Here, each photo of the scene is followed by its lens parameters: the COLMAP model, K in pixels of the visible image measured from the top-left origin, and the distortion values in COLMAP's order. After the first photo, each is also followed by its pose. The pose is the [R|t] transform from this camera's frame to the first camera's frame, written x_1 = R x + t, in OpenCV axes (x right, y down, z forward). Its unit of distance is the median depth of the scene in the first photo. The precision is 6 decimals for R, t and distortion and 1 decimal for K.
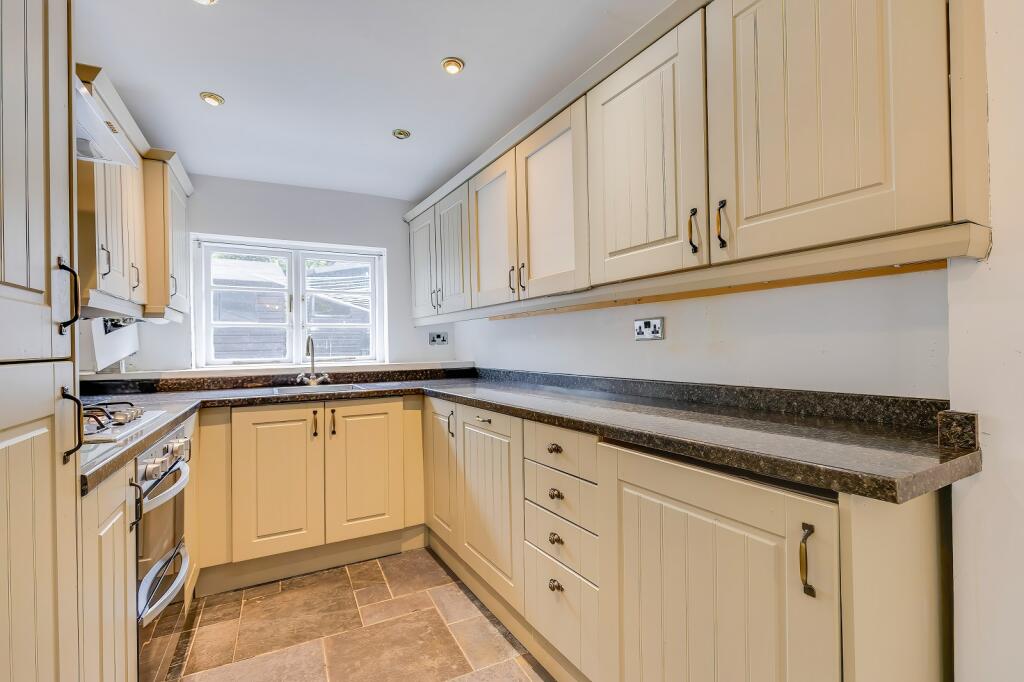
lens RADIAL K [[457.5, 0, 512.8], [0, 457.5, 341.8], [0, 0, 1]] dist [0.006758, -0.002353]
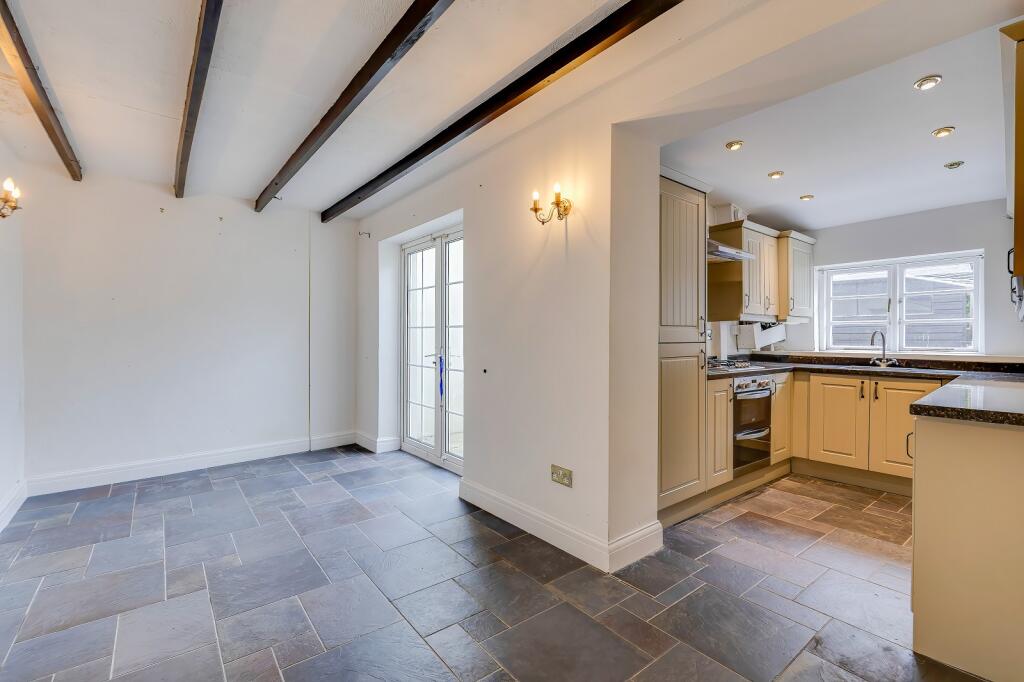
lens RADIAL K [[457.5, 0, 517.6], [0, 457.5, 340.3], [0, 0, 1]] dist [0.006758, -0.002353]
pose [[0.203254, 0.023545, -0.978843, 0.833009], [0.002485, 0.999695, 0.024563, -0.026467], [0.979123, -0.007425, 0.203134, -0.437437]]
